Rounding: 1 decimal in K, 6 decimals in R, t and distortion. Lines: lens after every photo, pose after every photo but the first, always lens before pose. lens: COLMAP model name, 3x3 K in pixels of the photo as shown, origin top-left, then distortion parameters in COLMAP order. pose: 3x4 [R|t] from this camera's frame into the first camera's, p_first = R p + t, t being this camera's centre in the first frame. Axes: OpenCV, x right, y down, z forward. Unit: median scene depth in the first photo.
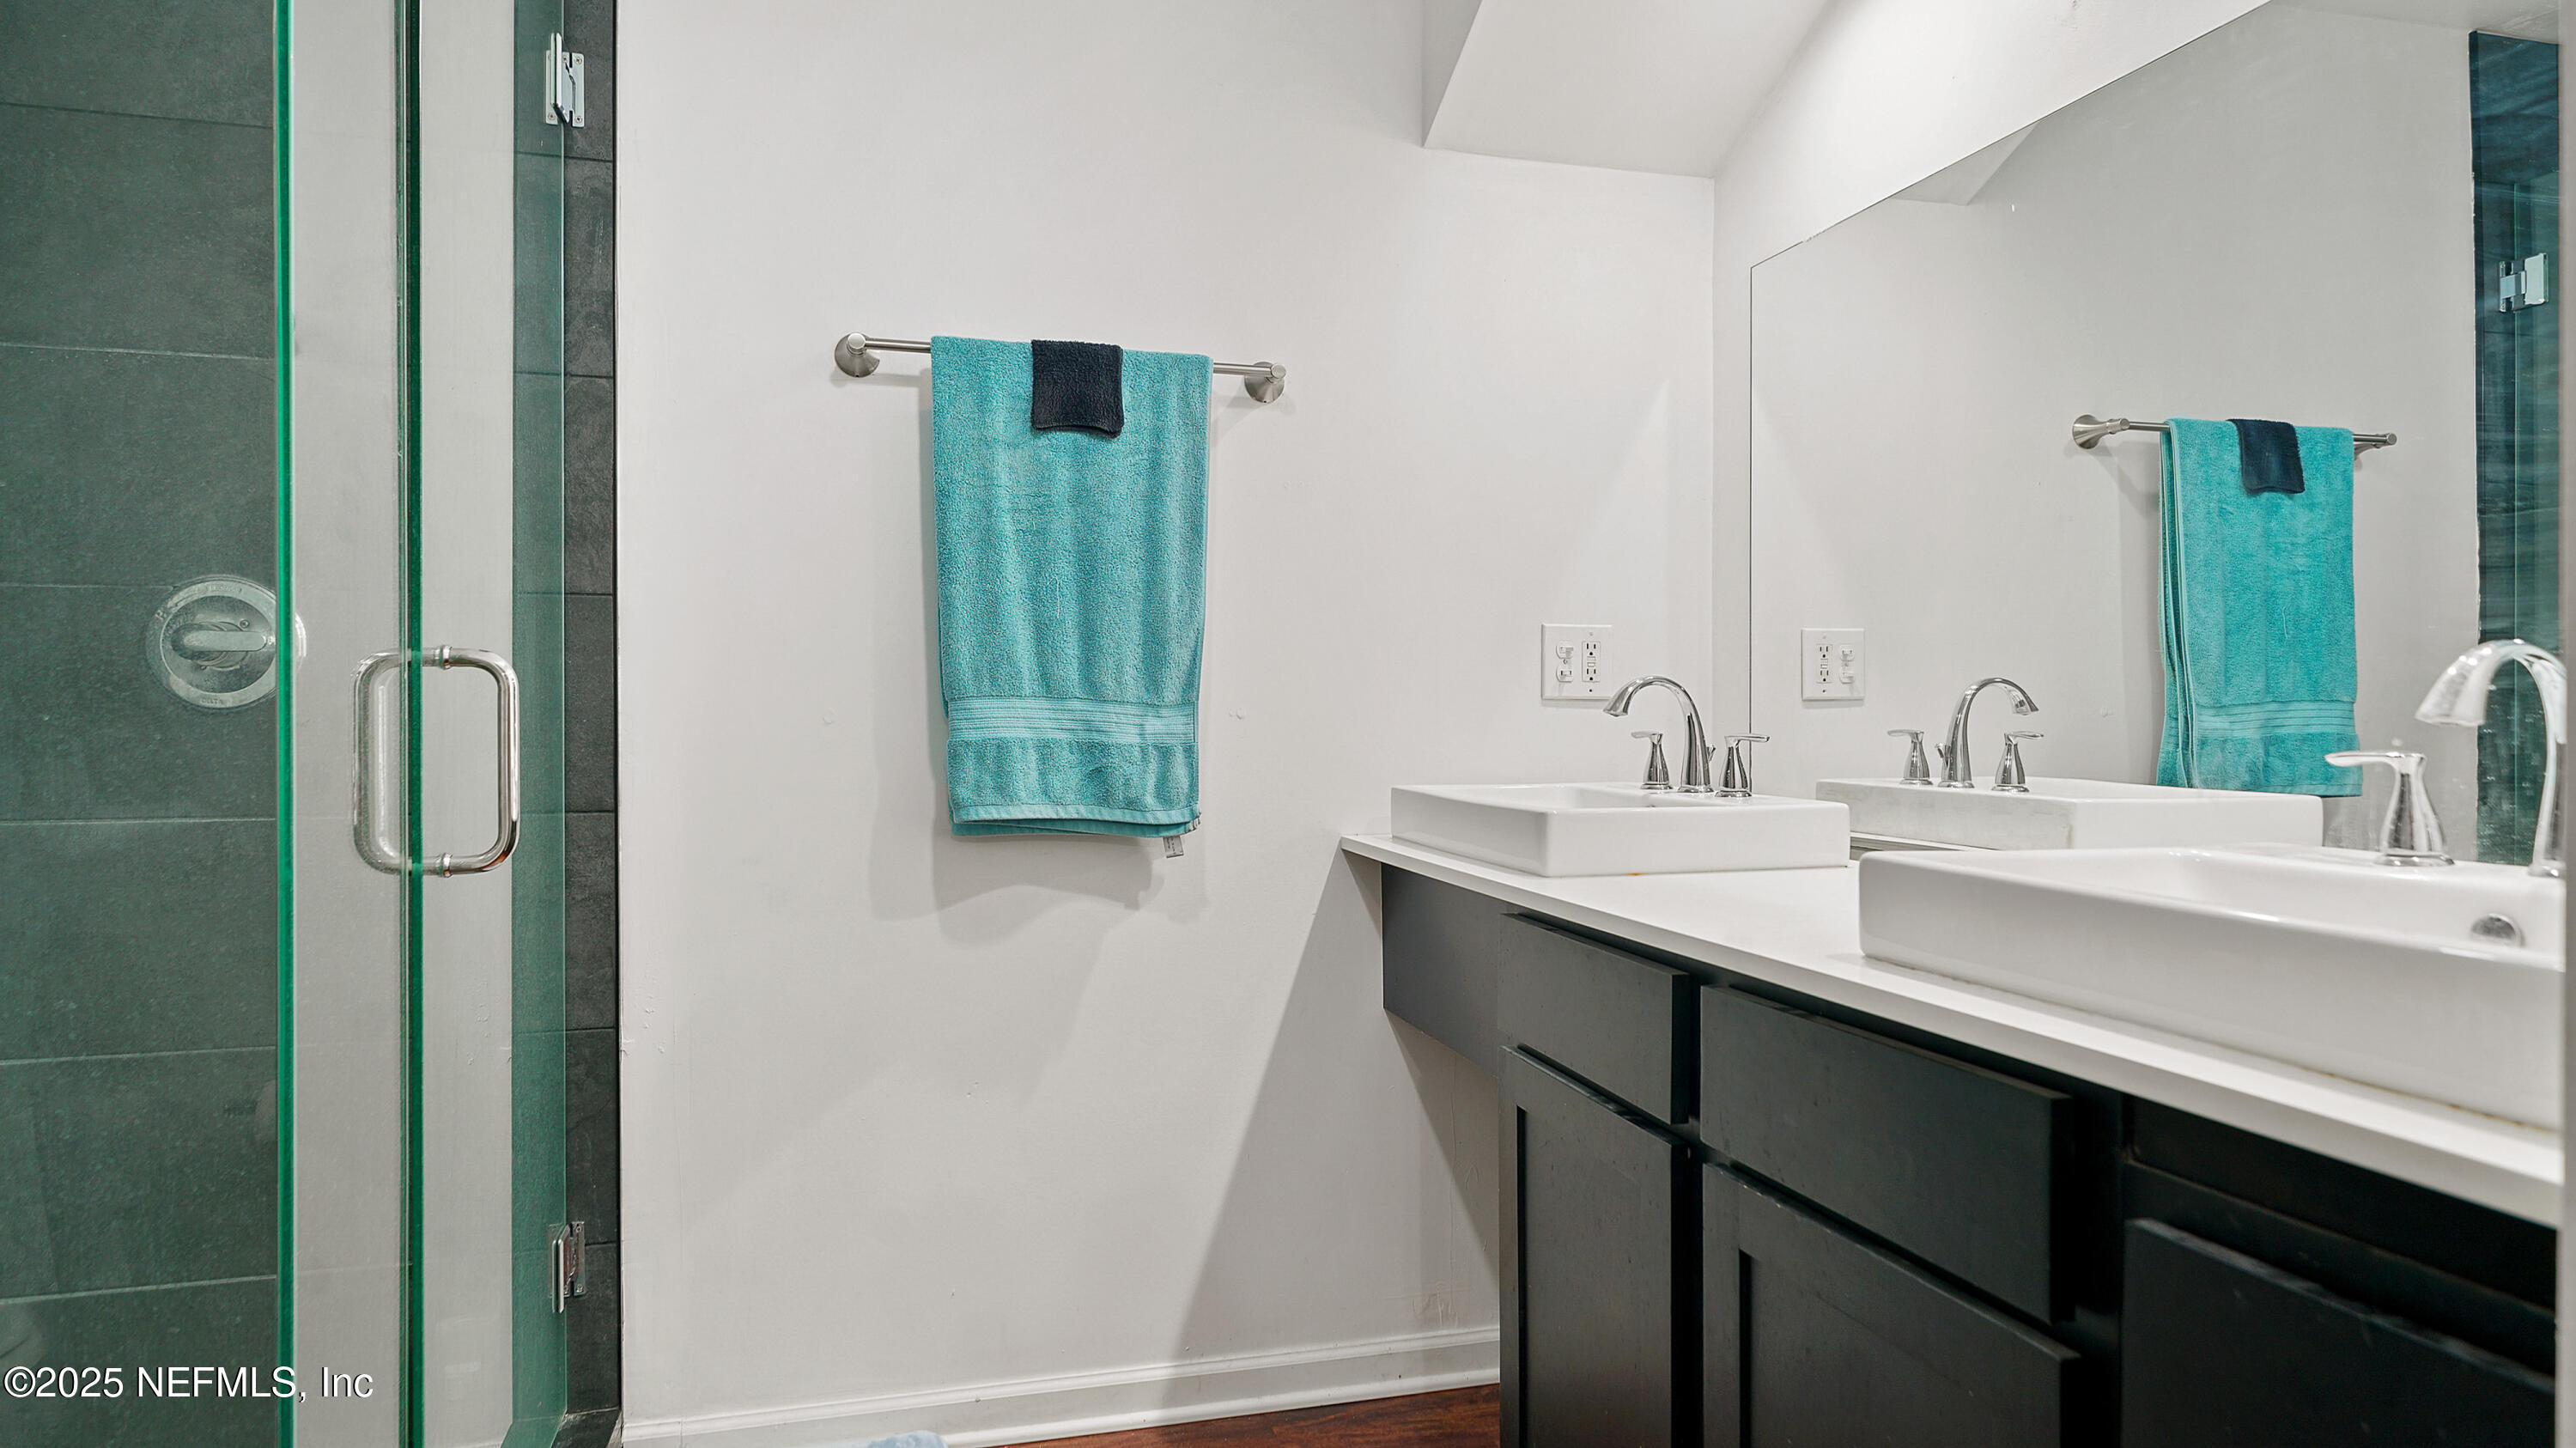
lens RADIAL K [[1423.8, 0, 1288.0], [0, 1423.8, 724.0], [0, 0, 1]] dist [-0.013594, -0.001040]
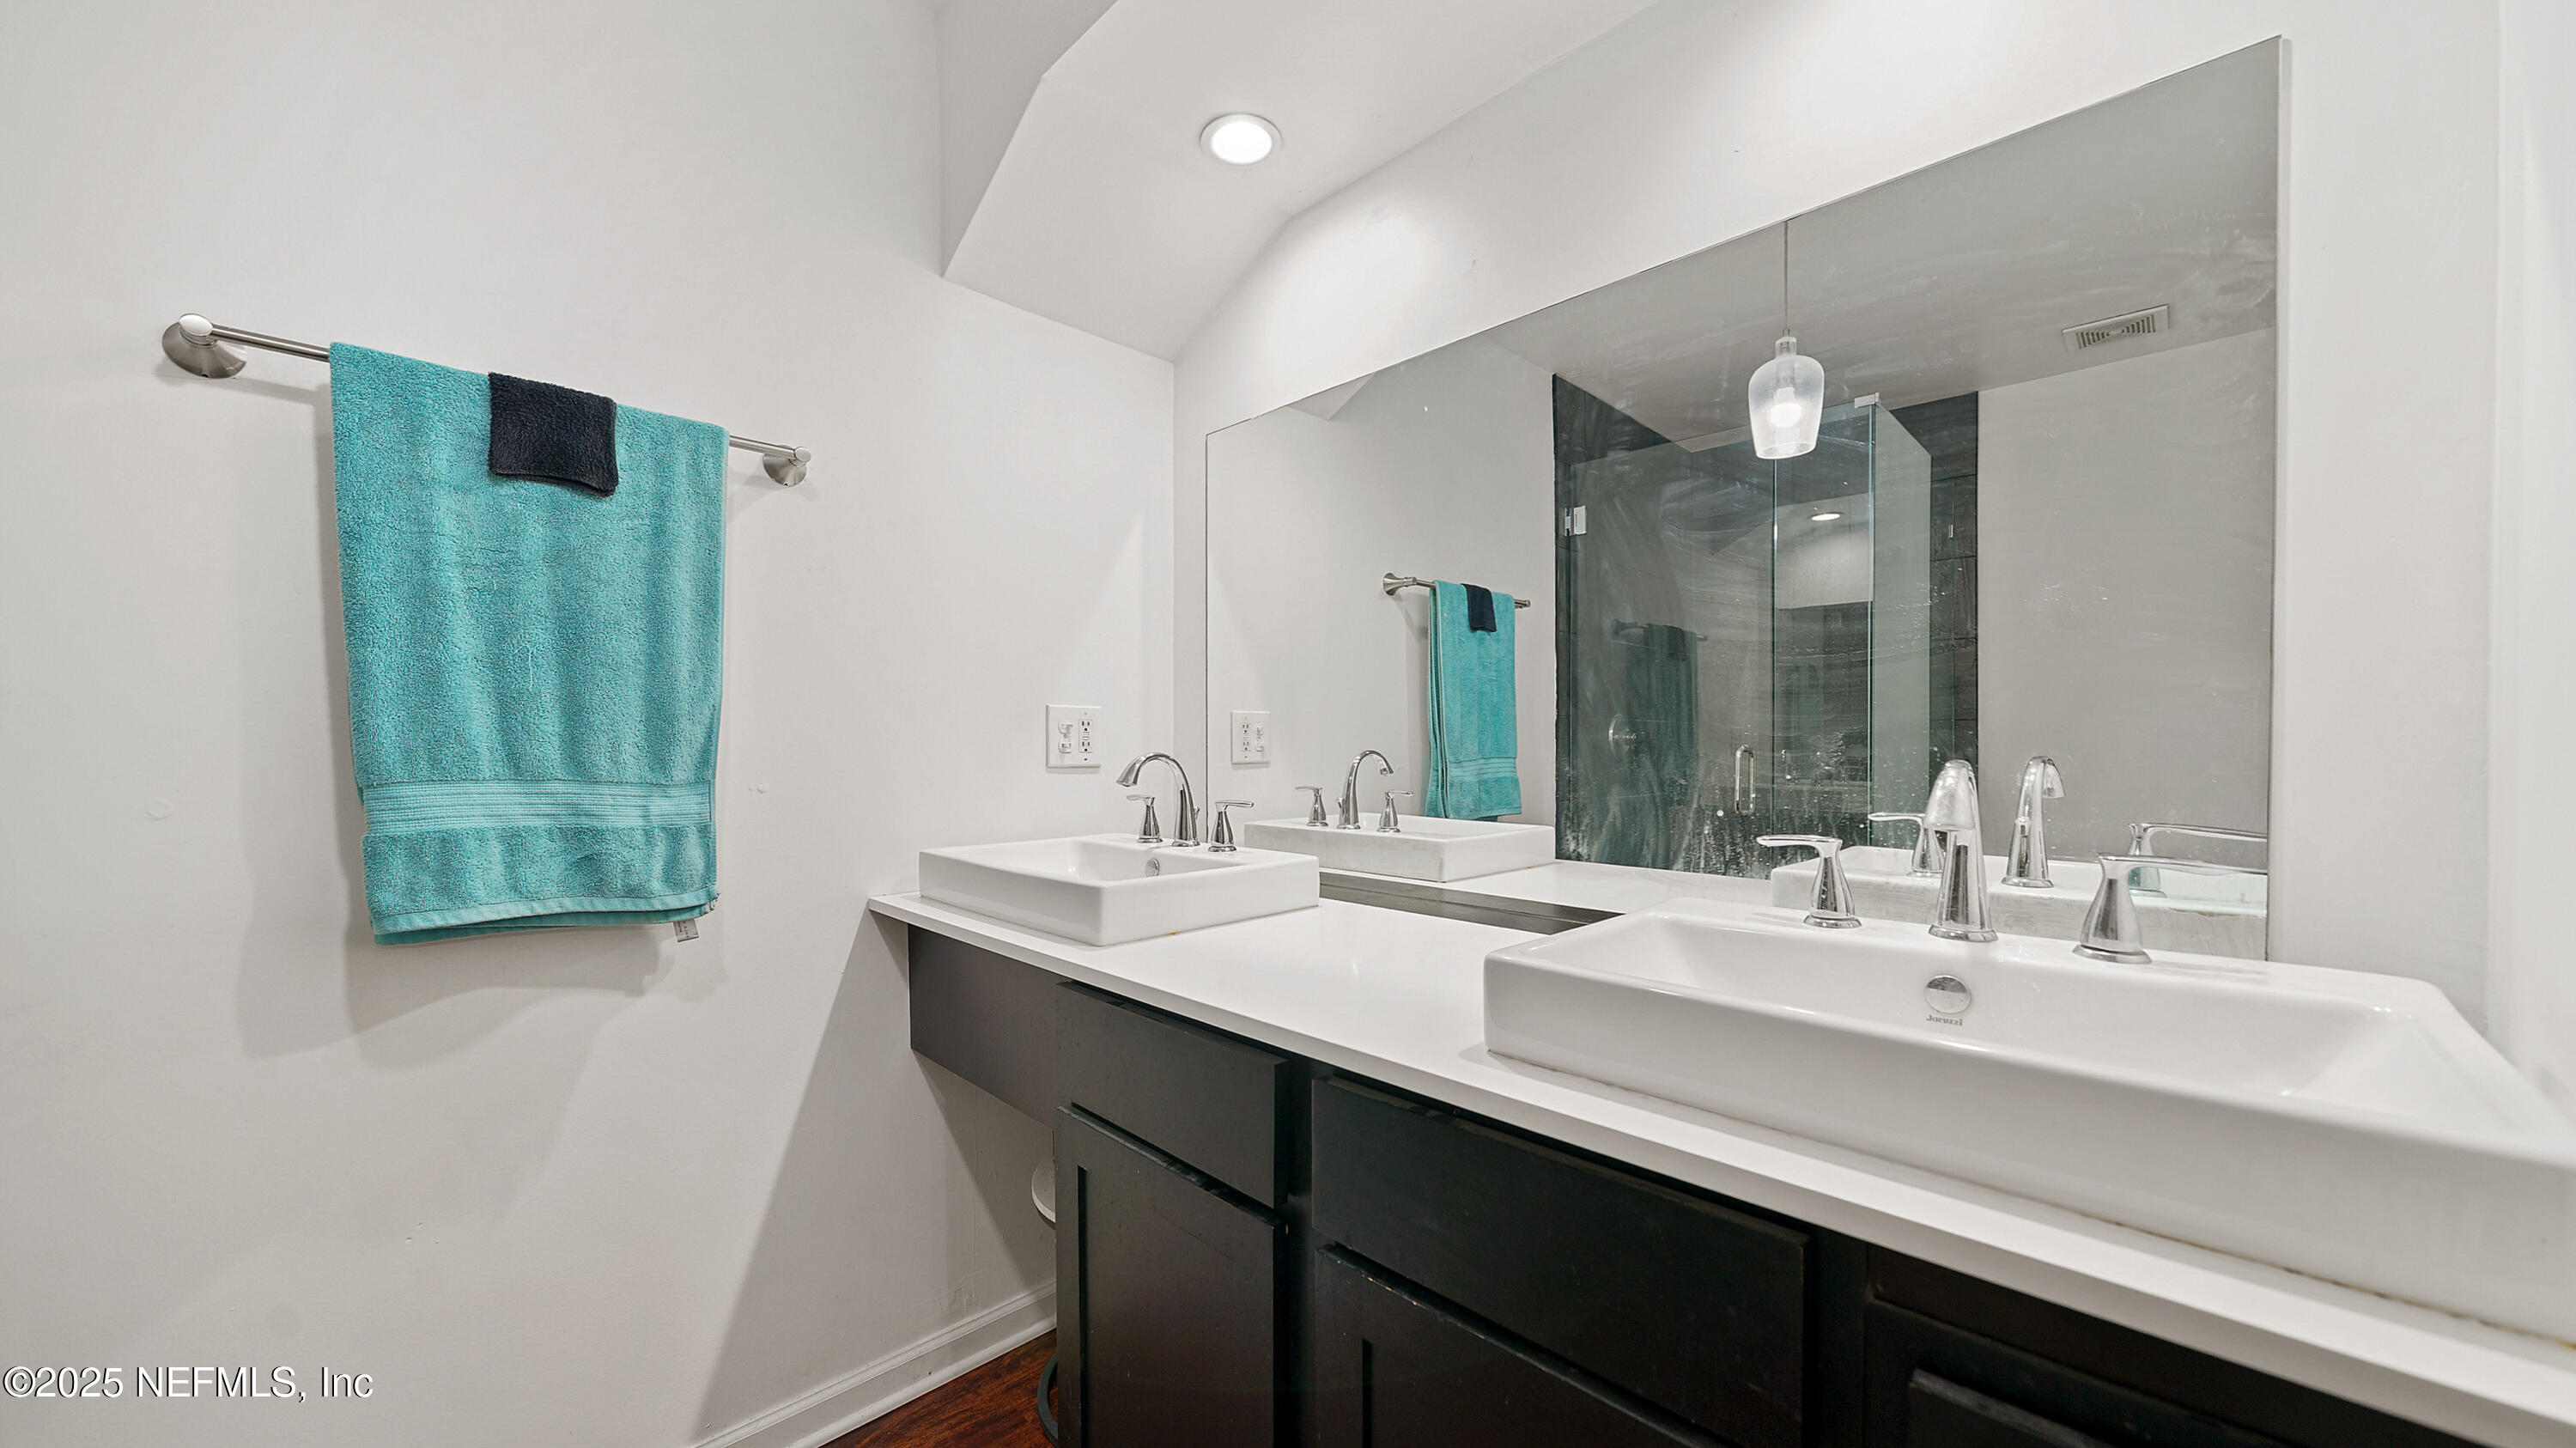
lens RADIAL K [[905.6, 0, 1273.1], [0, 905.6, 760.7], [0, 0, 1]] dist [-0.004099, -0.000271]
pose [[0.873550, -0.009174, 0.486649, -0.030351], [0.006615, 0.999954, 0.006978, -0.030945], [-0.486690, -0.002877, 0.873570, 0.273863]]
